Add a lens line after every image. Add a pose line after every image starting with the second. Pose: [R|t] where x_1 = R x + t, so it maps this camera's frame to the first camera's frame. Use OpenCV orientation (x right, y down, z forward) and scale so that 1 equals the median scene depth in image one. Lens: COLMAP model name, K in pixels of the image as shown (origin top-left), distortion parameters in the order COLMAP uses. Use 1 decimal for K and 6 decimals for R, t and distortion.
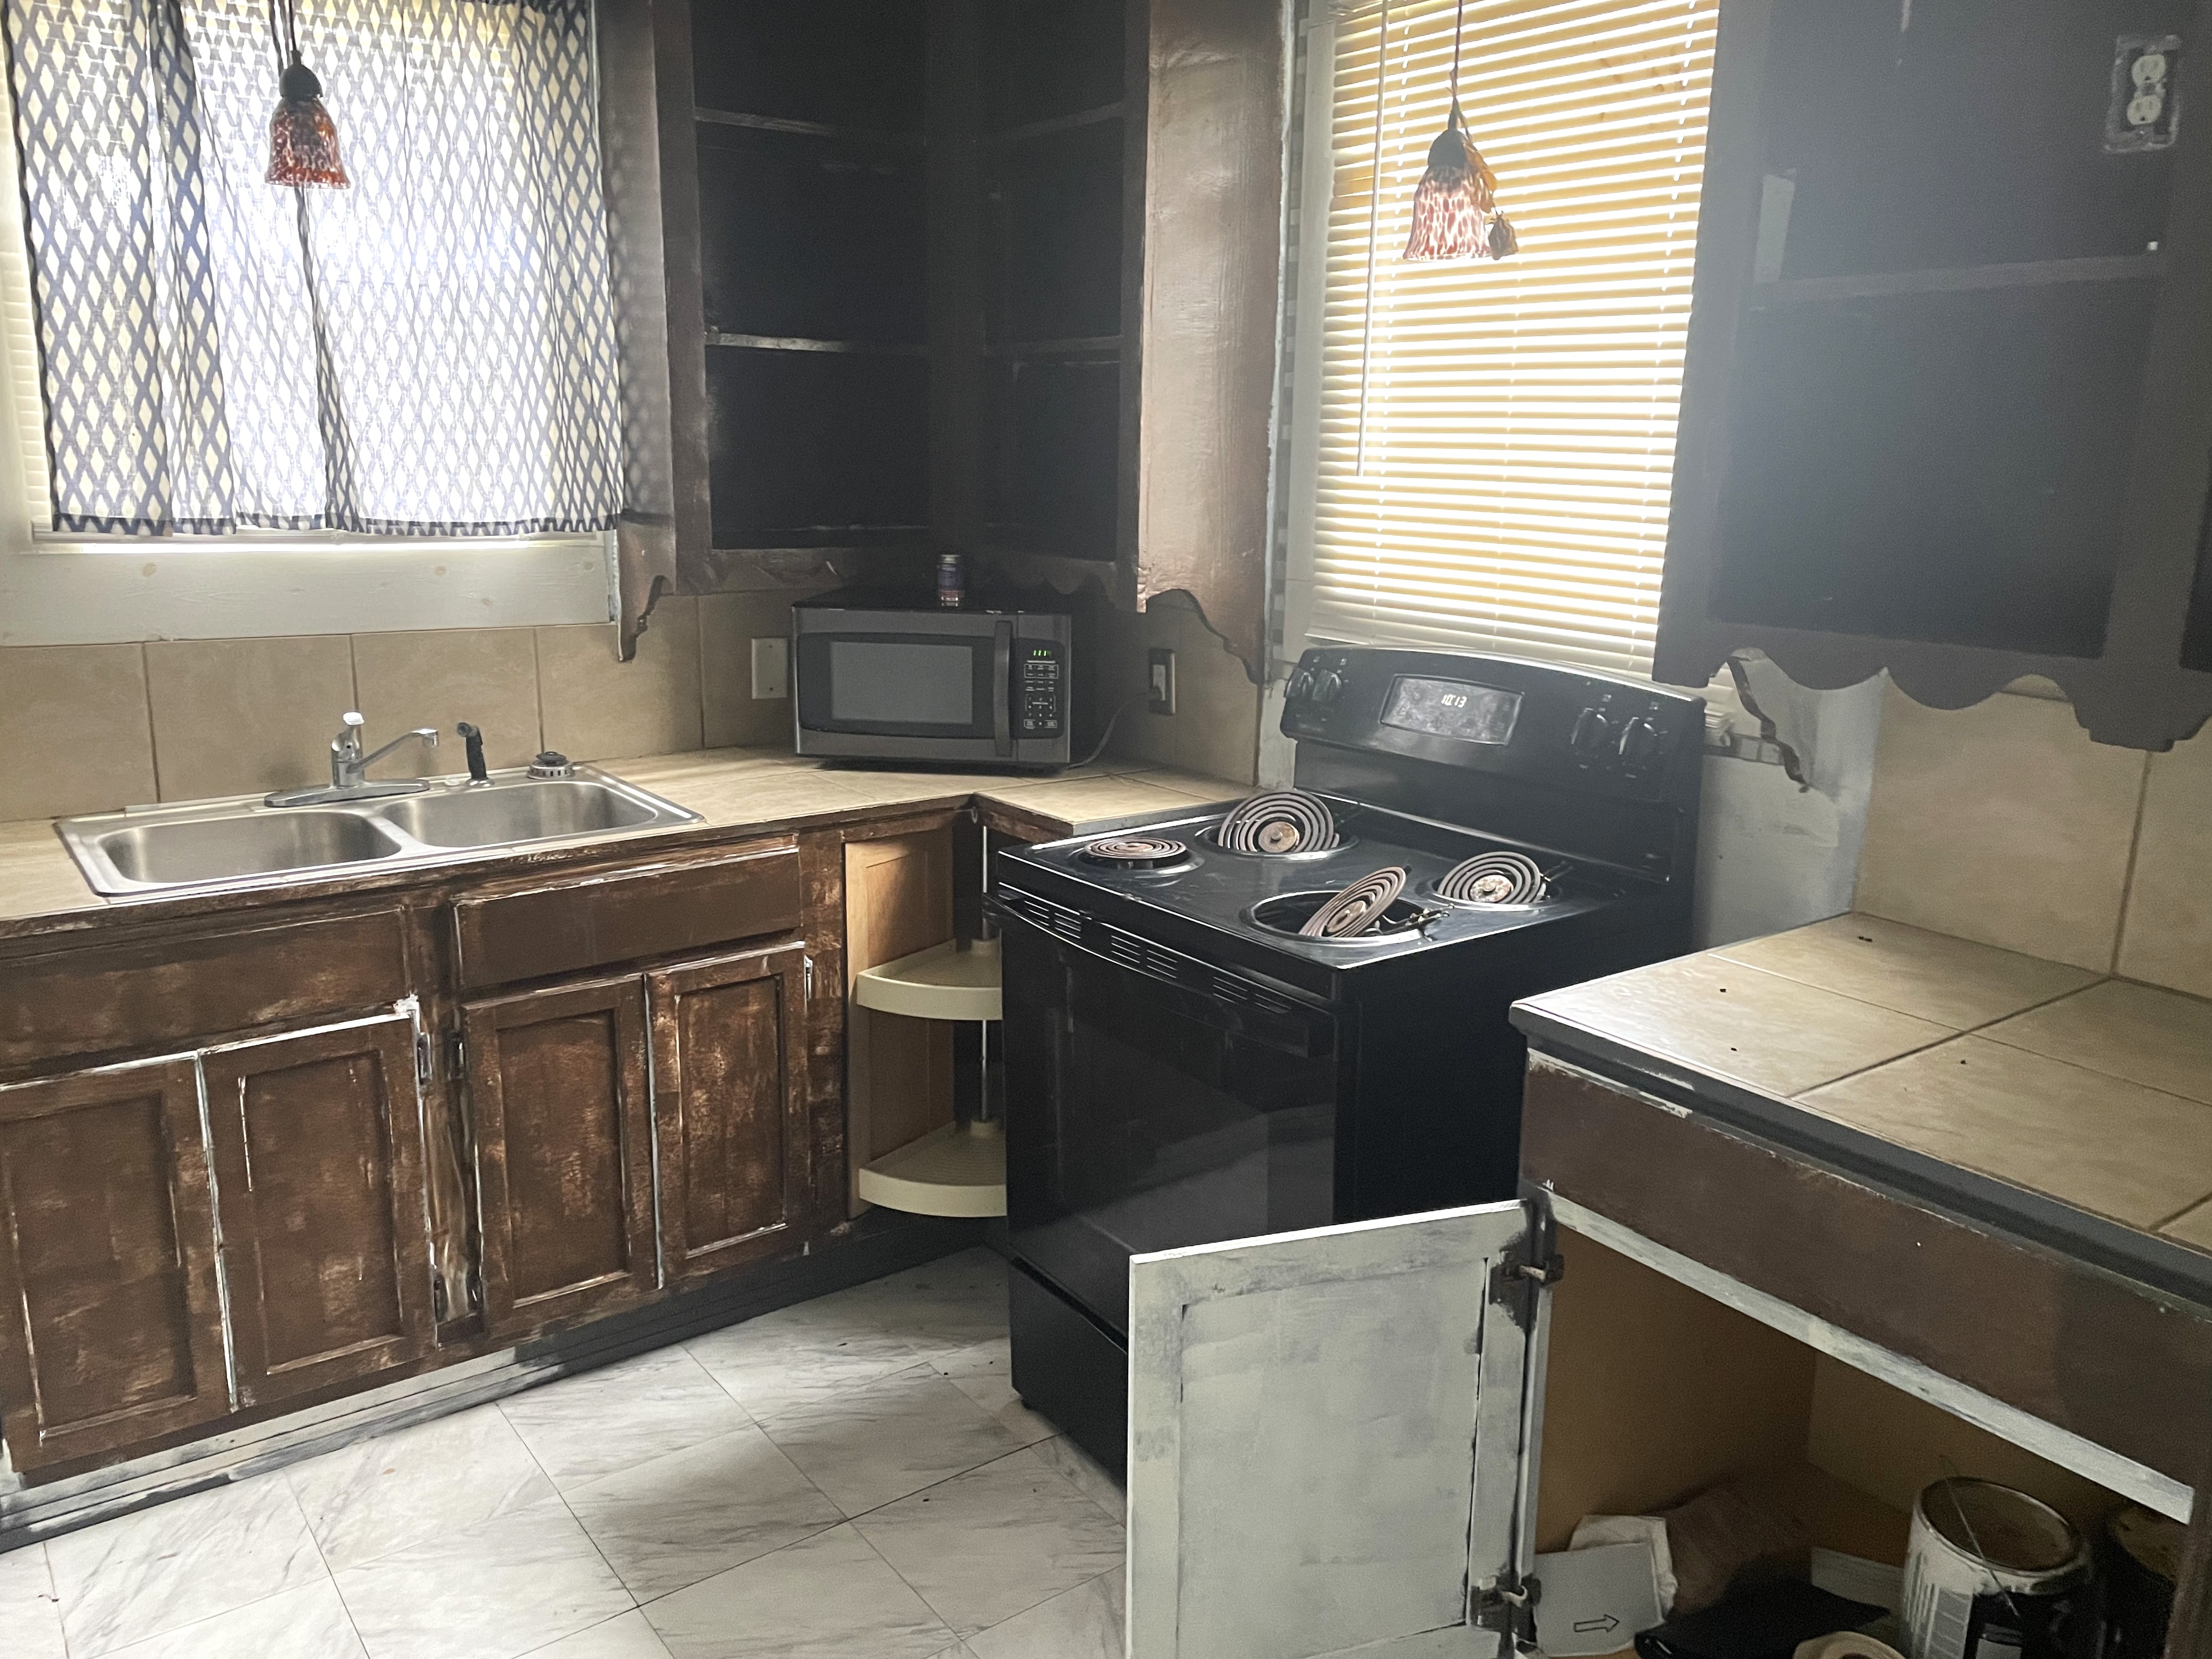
lens RADIAL K [[1684.2, 0, 1126.8], [0, 1684.2, 840.9], [0, 0, 1]] dist [0.067277, -0.083110]
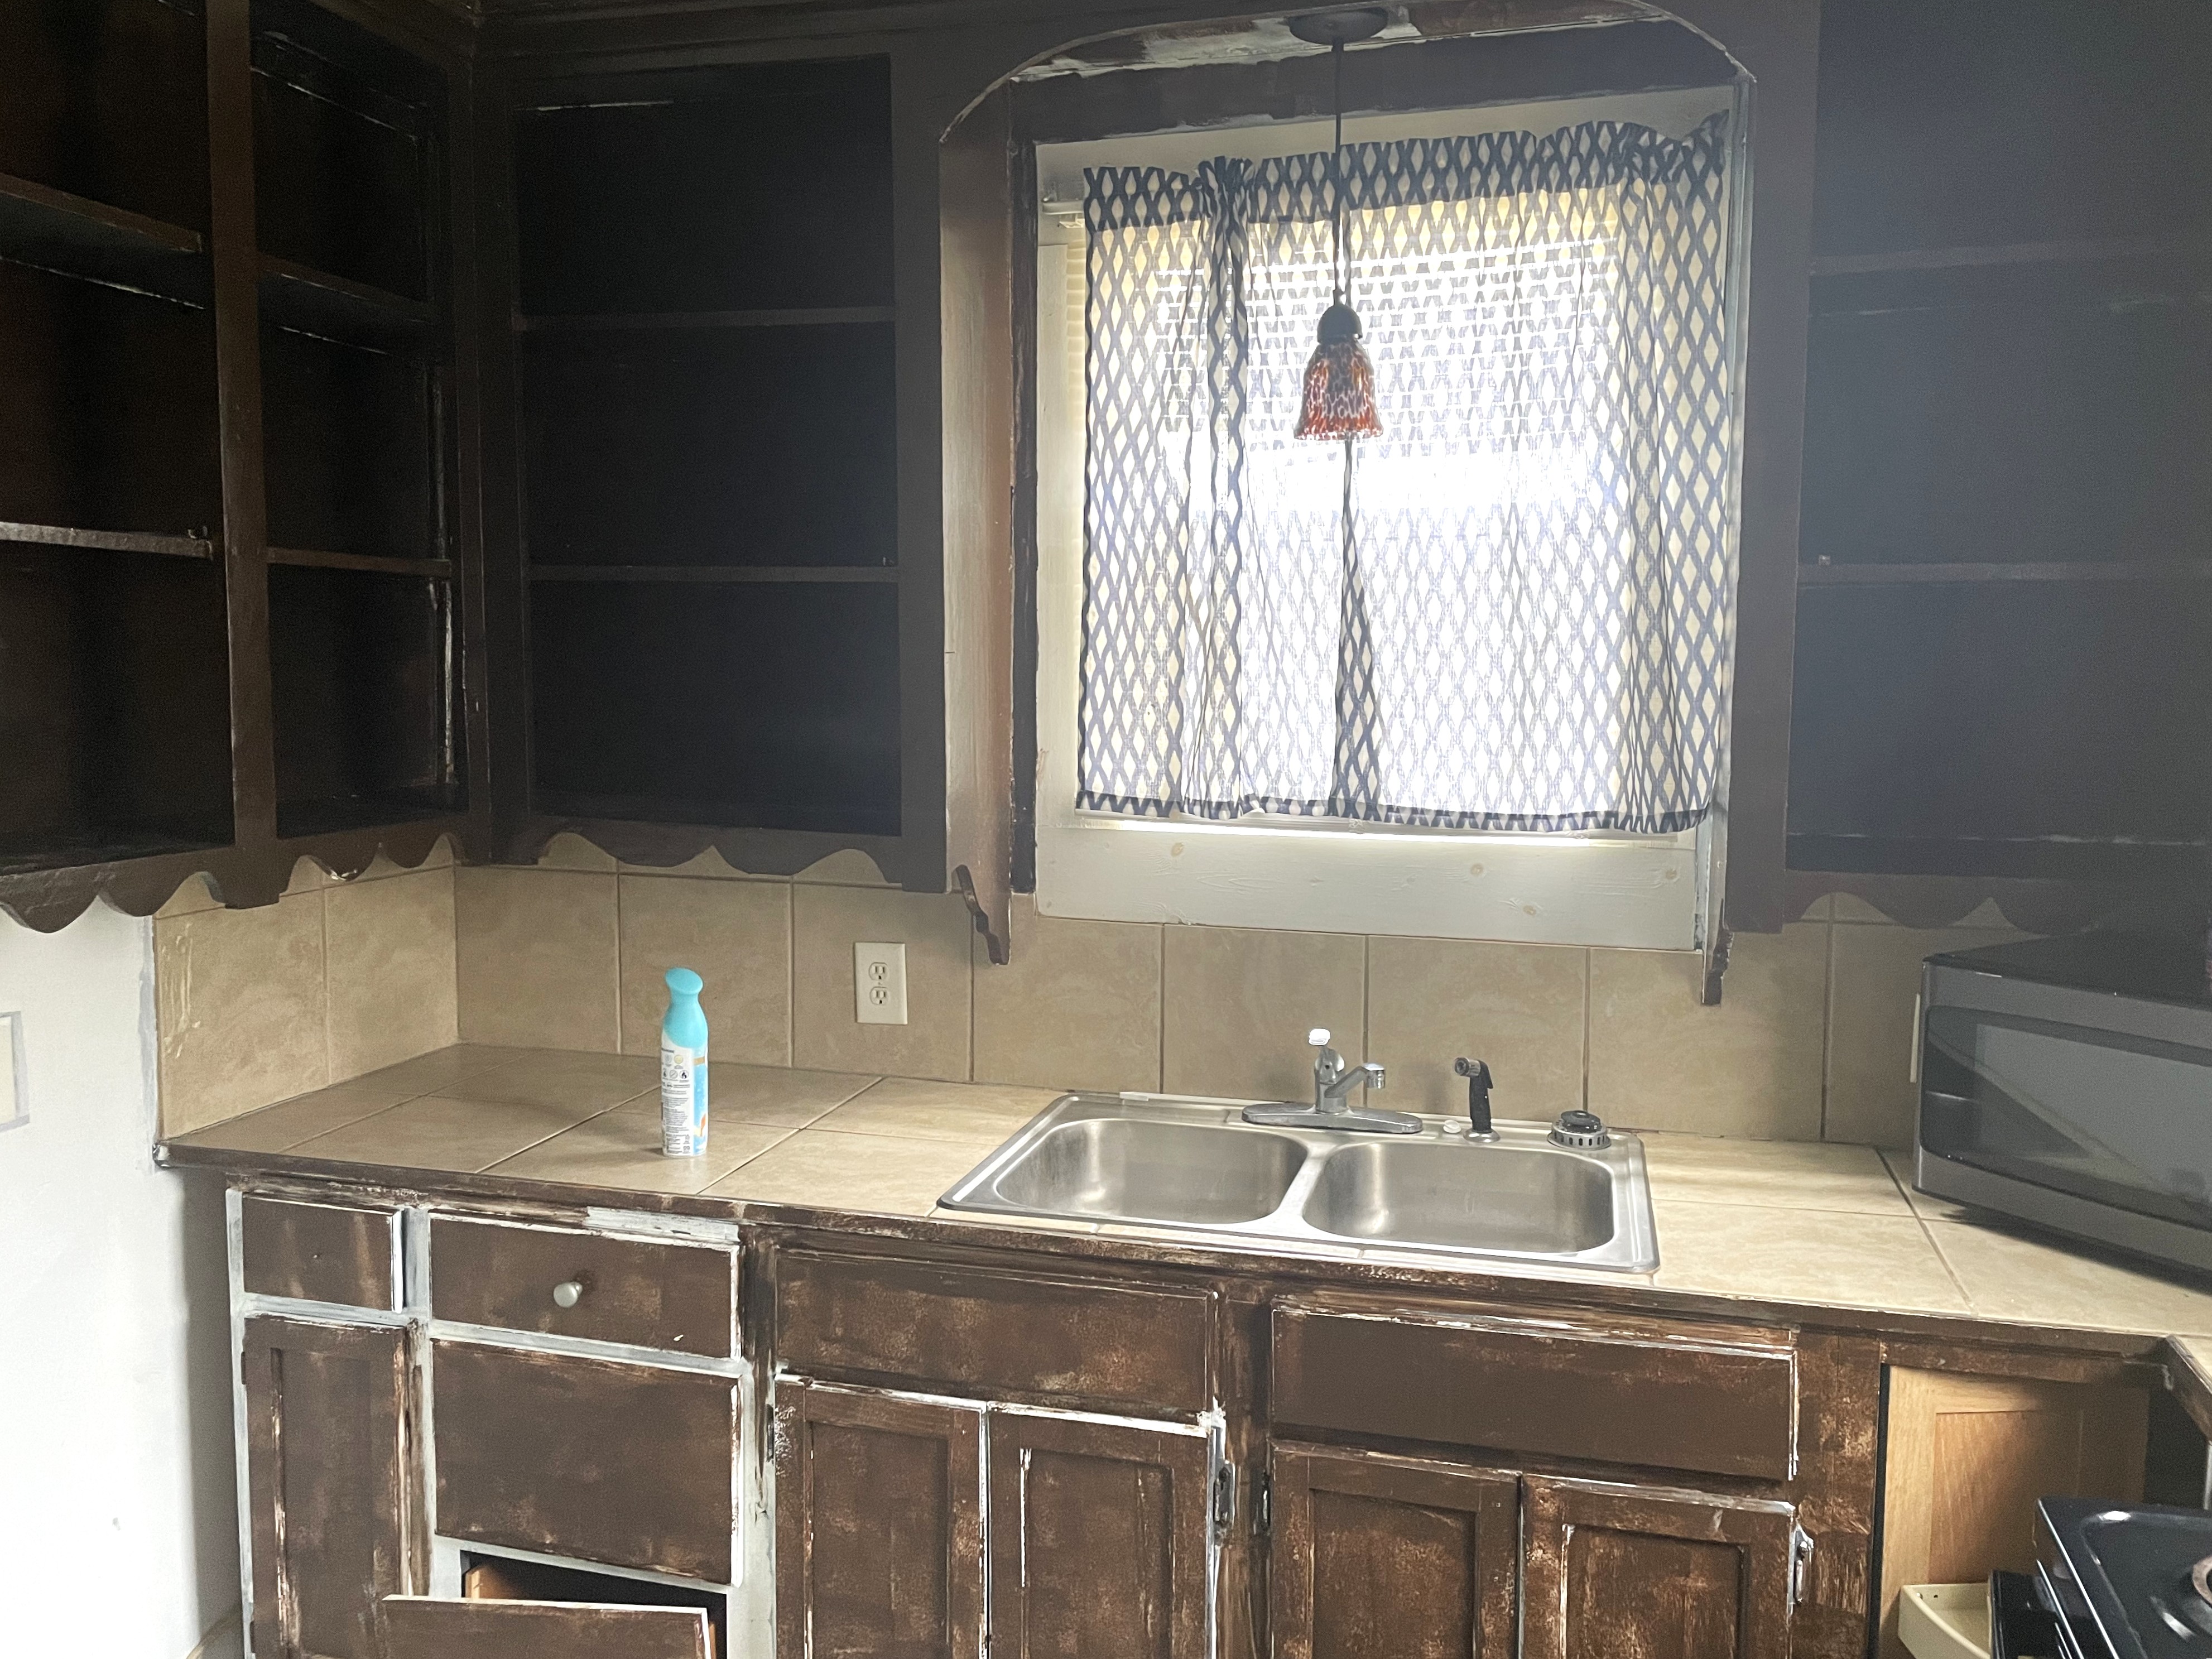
lens RADIAL K [[1684.1, 0, 1093.5], [0, 1684.1, 817.8], [0, 0, 1]] dist [0.067277, -0.083110]
pose [[0.610743, 0.055448, -0.789885, 0.135882], [-0.173733, 0.982622, -0.065353, -0.105766], [0.772535, 0.177142, 0.609763, 0.384395]]
